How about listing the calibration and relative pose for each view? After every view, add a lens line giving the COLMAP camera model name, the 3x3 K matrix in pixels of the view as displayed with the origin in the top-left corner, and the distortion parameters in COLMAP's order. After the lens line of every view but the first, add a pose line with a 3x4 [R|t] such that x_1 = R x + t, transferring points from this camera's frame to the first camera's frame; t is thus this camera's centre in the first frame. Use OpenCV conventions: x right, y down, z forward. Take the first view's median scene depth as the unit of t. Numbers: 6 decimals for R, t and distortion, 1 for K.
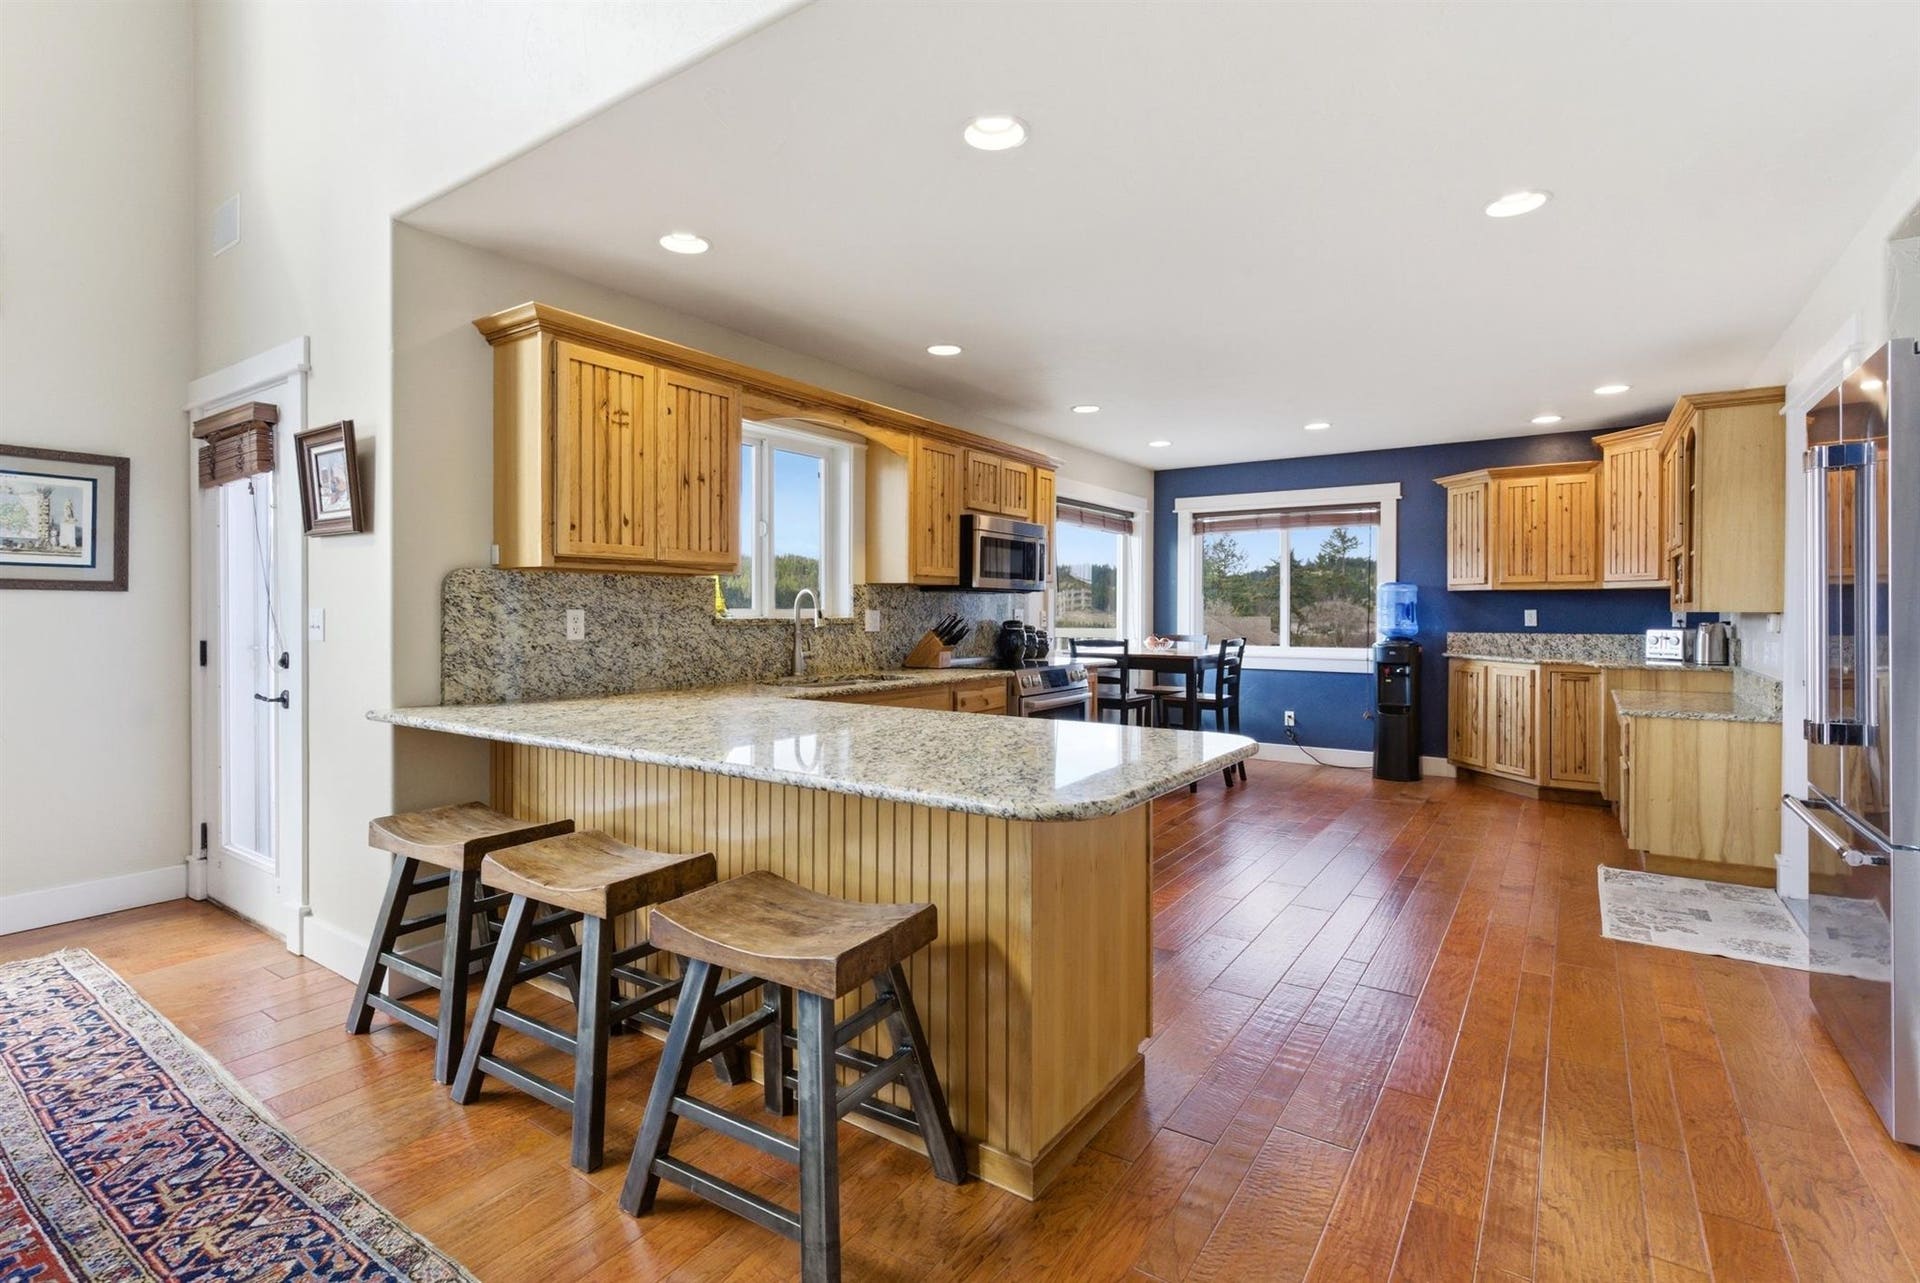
lens RADIAL K [[894.1, 0, 959.9], [0, 894.1, 619.6], [0, 0, 1]] dist [0.004400, -0.000209]
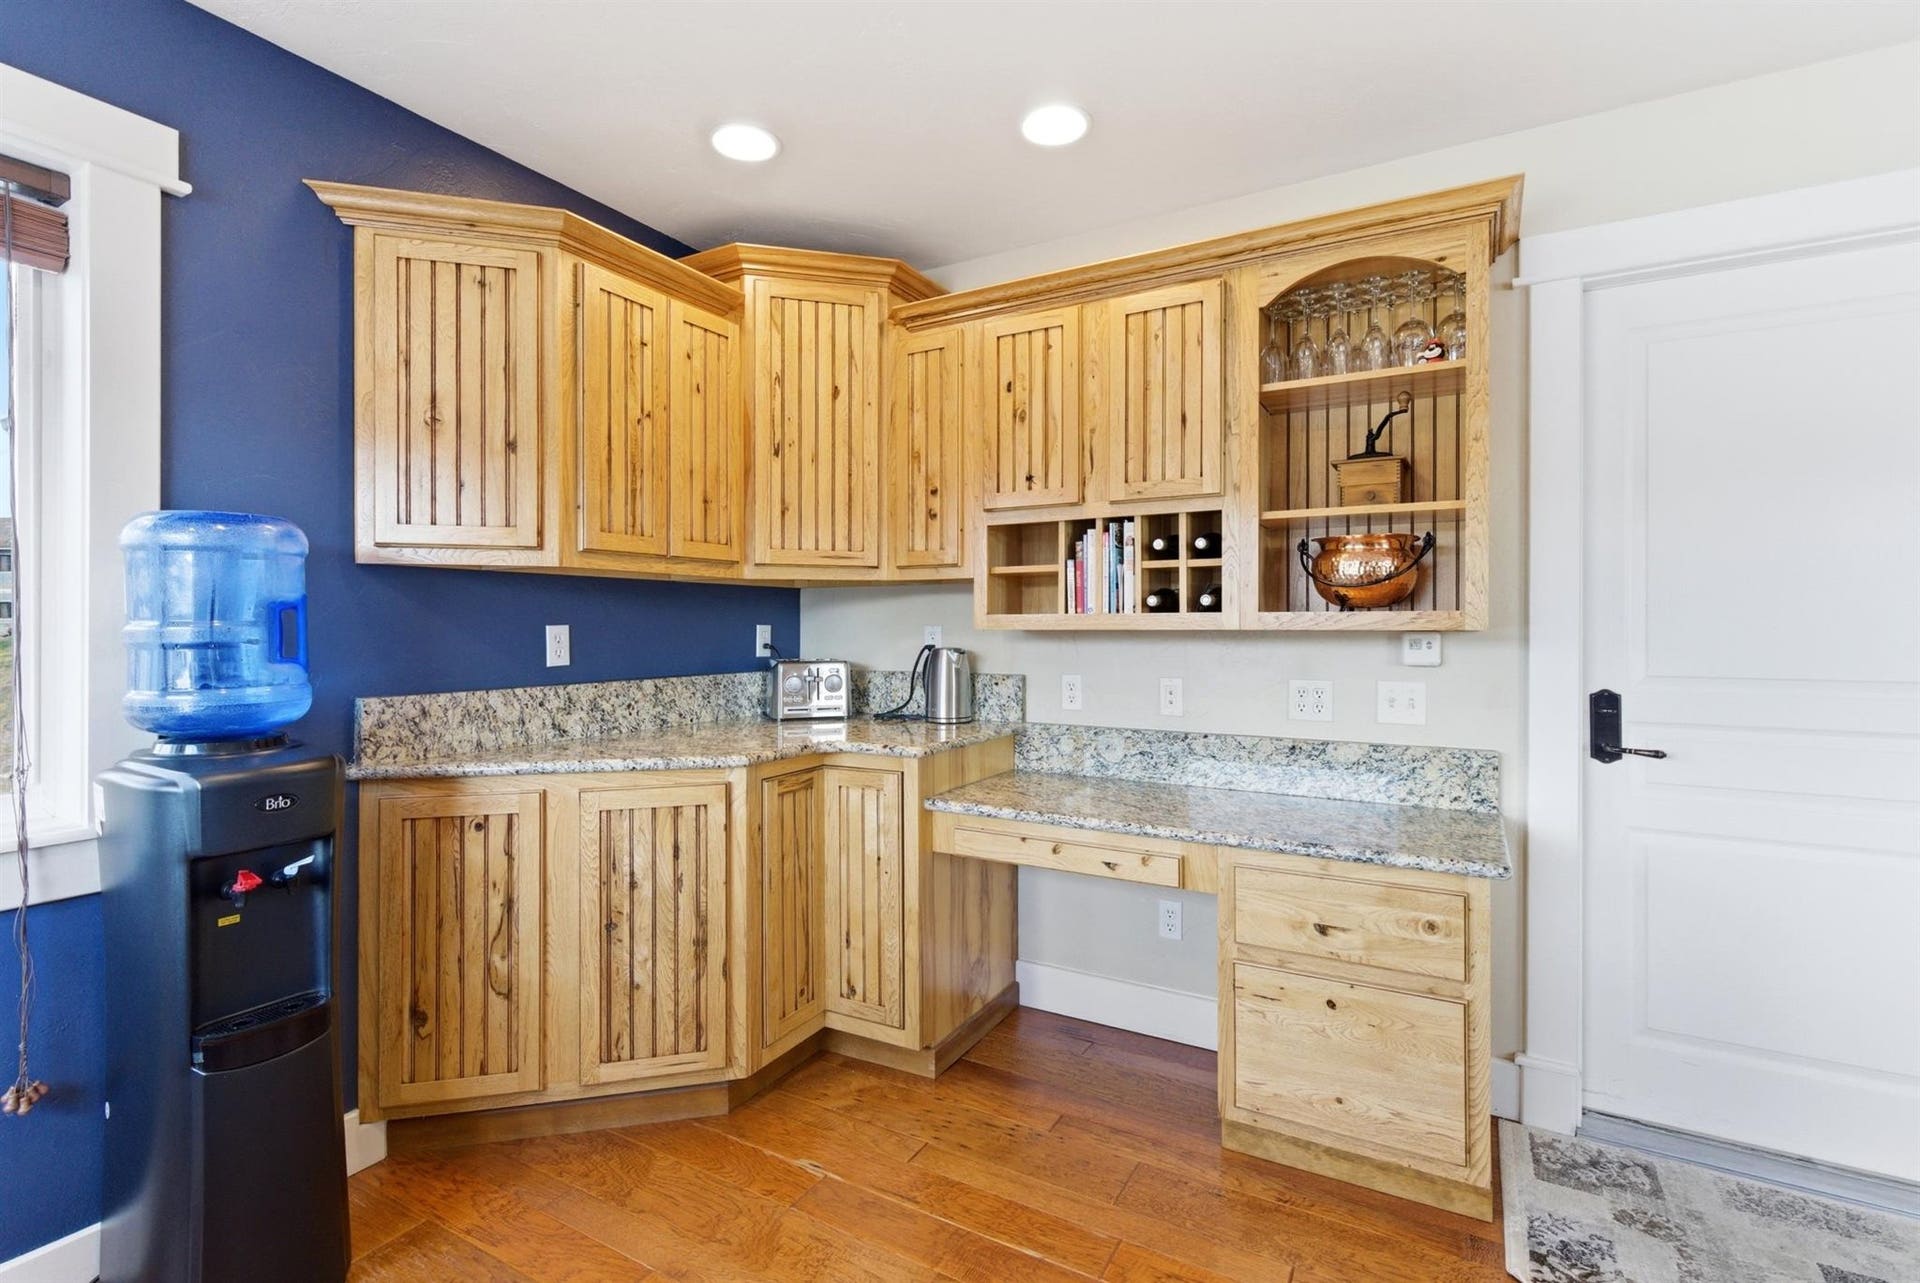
lens RADIAL K [[872.8, 0, 961.4], [0, 872.8, 615.5], [0, 0, 1]] dist [0.002037, -0.000970]
pose [[-0.100728, 0.006814, 0.994891, 0.402669], [0.010318, 0.999930, -0.005804, -0.018666], [-0.994860, 0.009681, -0.100791, 1.462553]]
